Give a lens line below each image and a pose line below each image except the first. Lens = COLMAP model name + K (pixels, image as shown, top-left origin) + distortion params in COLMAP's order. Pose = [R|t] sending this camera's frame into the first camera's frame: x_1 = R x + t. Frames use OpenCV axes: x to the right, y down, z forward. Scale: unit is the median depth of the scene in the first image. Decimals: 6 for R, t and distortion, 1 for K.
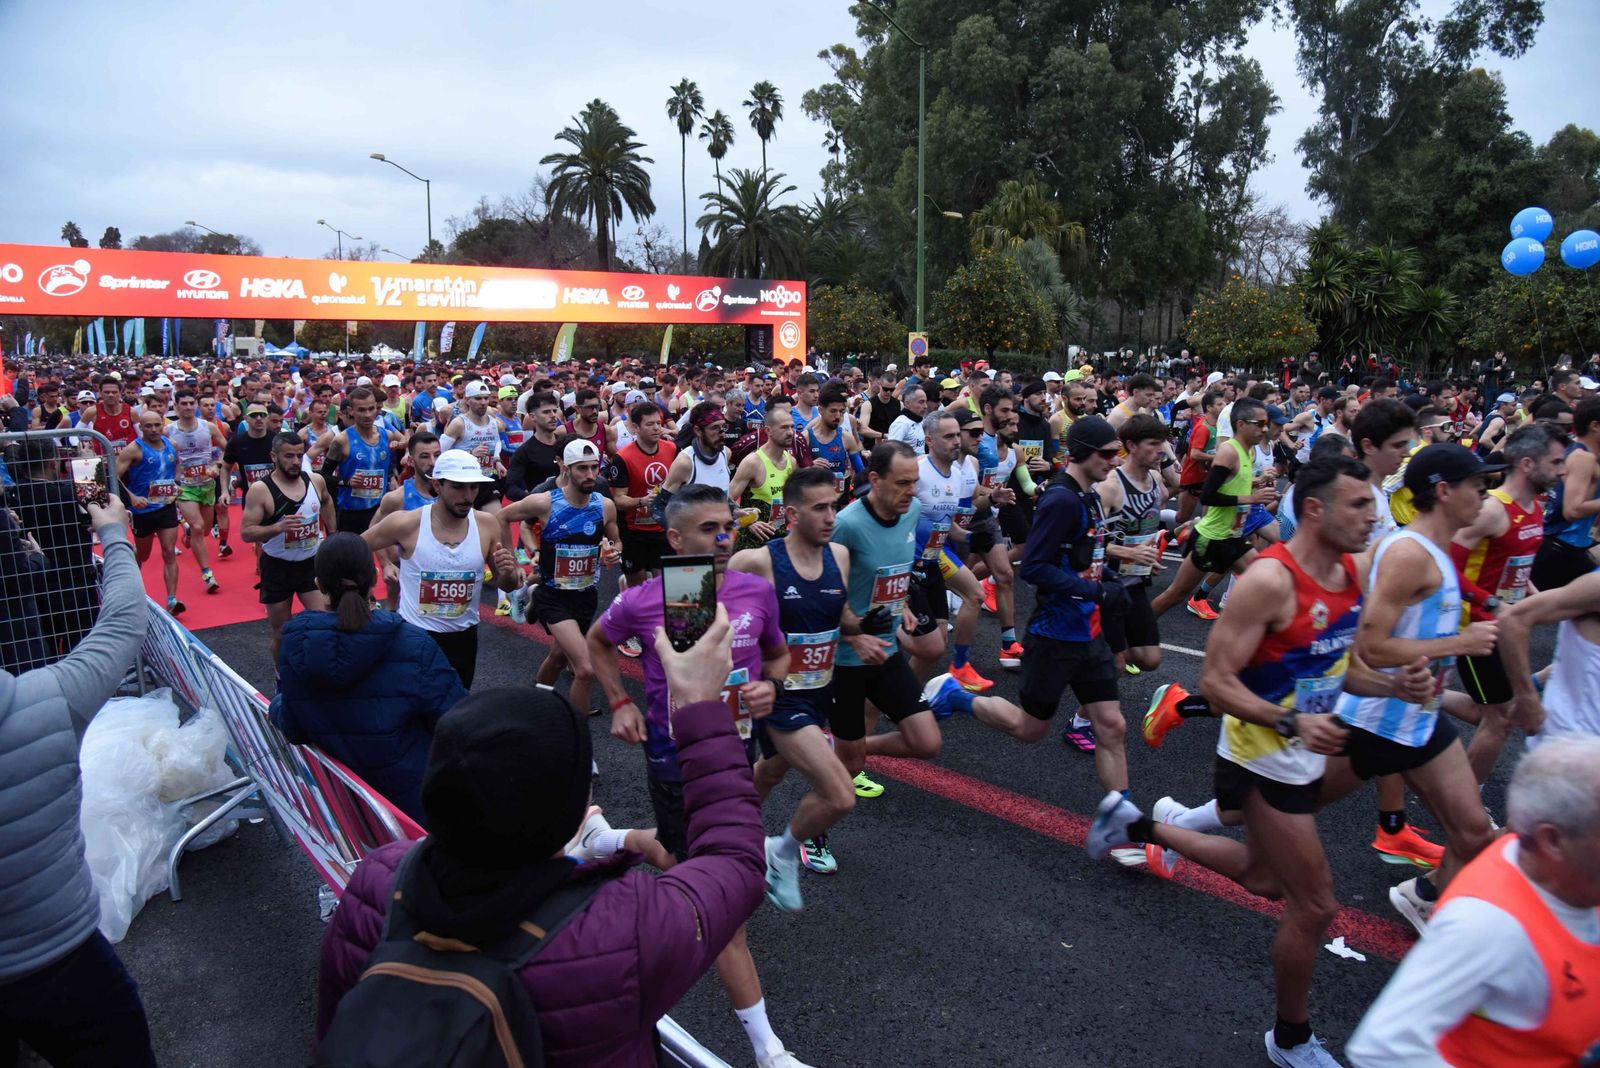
lens RADIAL K [[1089.7, 0, 801.6], [0, 1089.7, 535.5], [0, 0, 1]] dist [-0.111824, 0.067024]
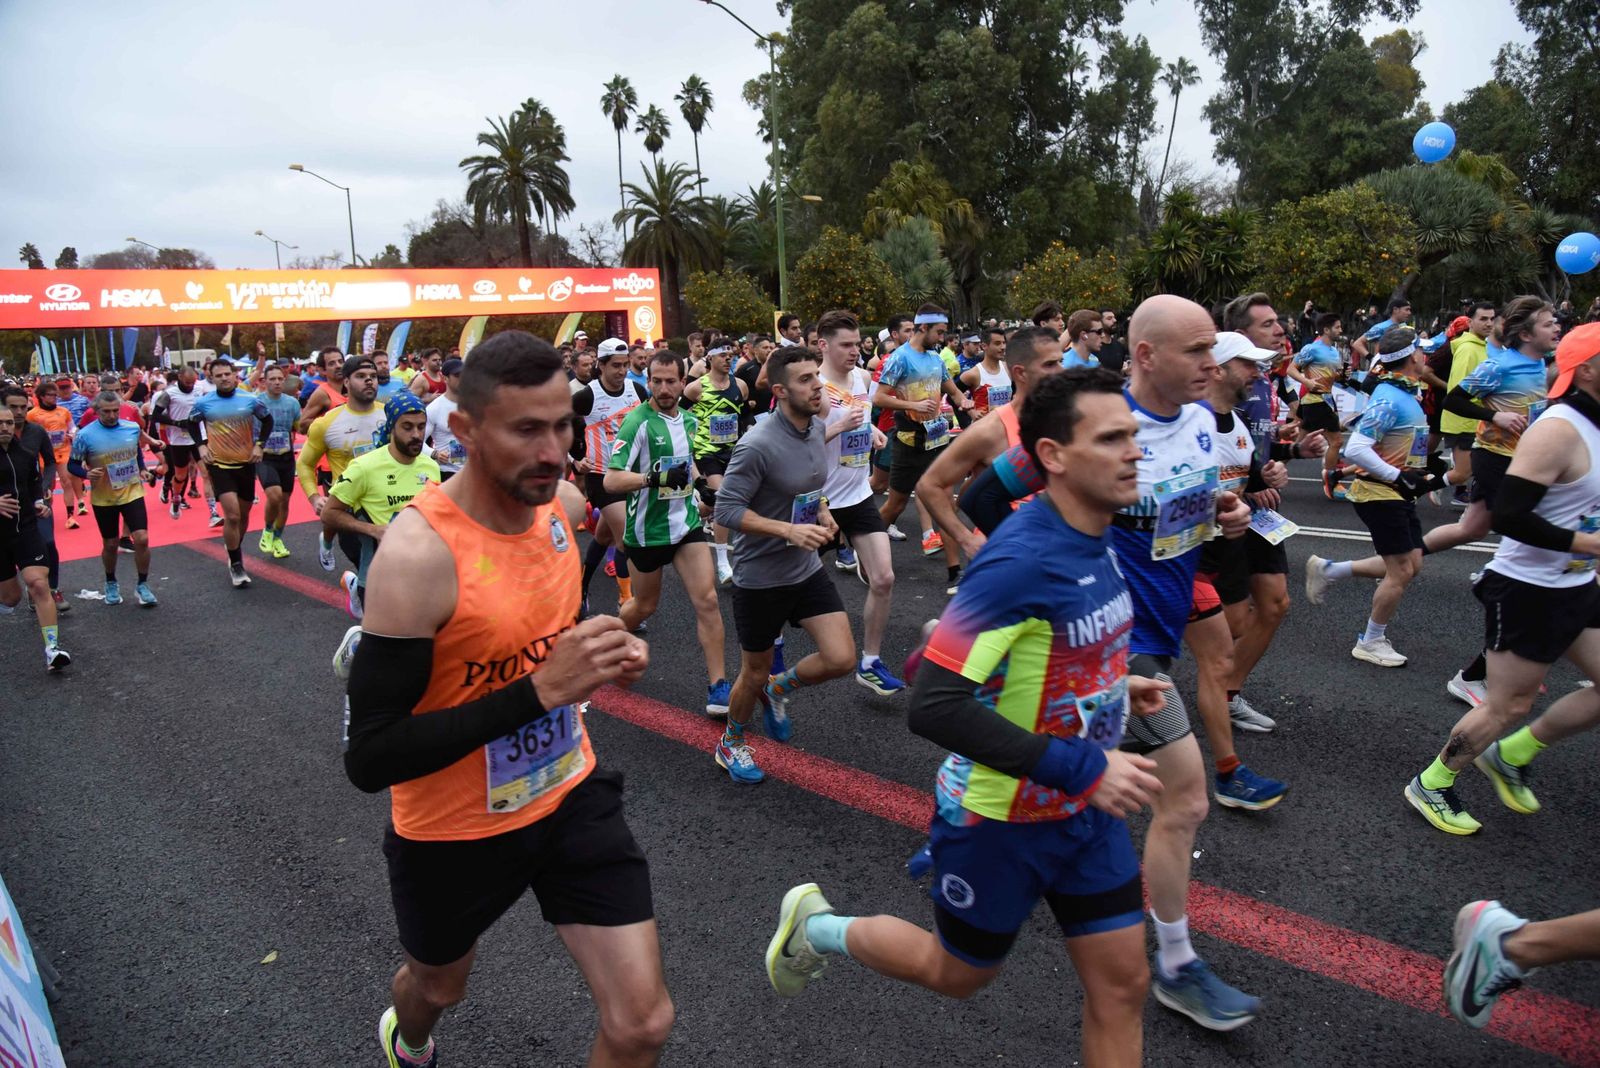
lens RADIAL K [[1090.2, 0, 800.0], [0, 1090.2, 534.0], [0, 0, 1]] dist [-0.111725, 0.066991]
pose [[0.998825, -0.047357, 0.010245, 0.065877], [0.047258, 0.998836, 0.009675, 0.013026], [-0.010691, -0.009179, 0.999901, -0.038928]]
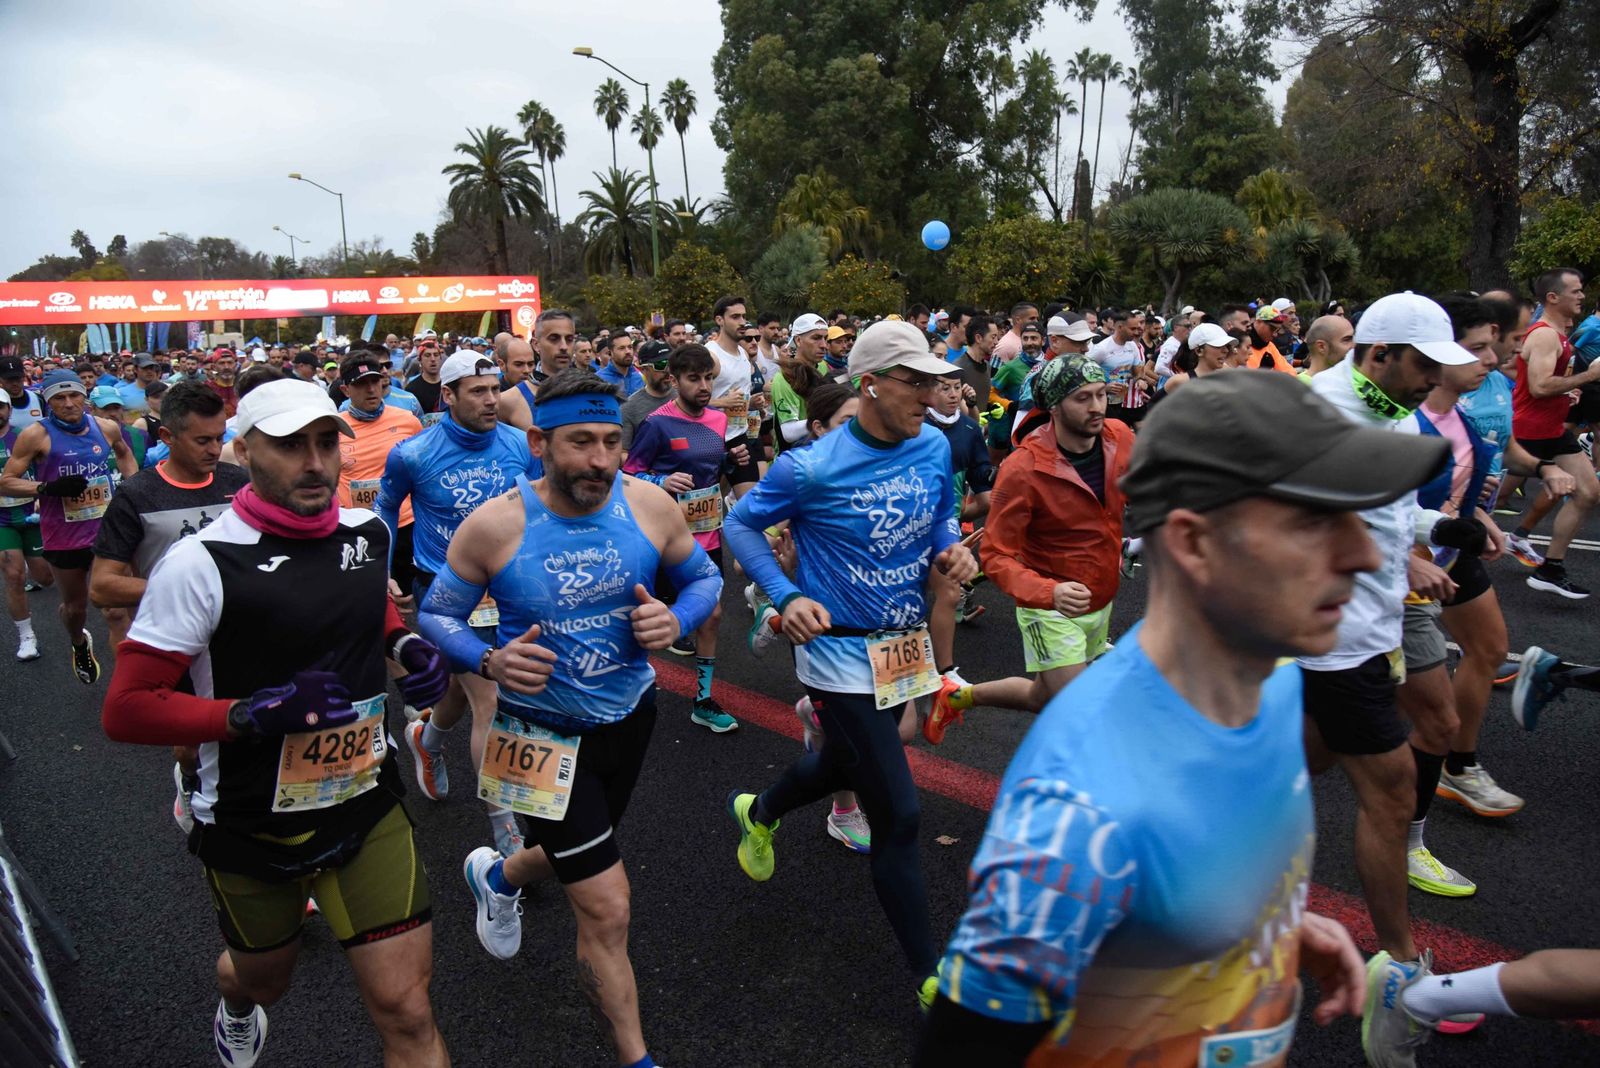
lens RADIAL K [[1098.5, 0, 799.9], [0, 1098.5, 530.2], [0, 0, 1]] dist [-0.108453, 0.061439]
pose [[0.998991, -0.031907, -0.031607, 0.196573], [0.032426, 0.999345, 0.016056, 0.037264], [0.031074, -0.017064, 0.999371, -0.182224]]
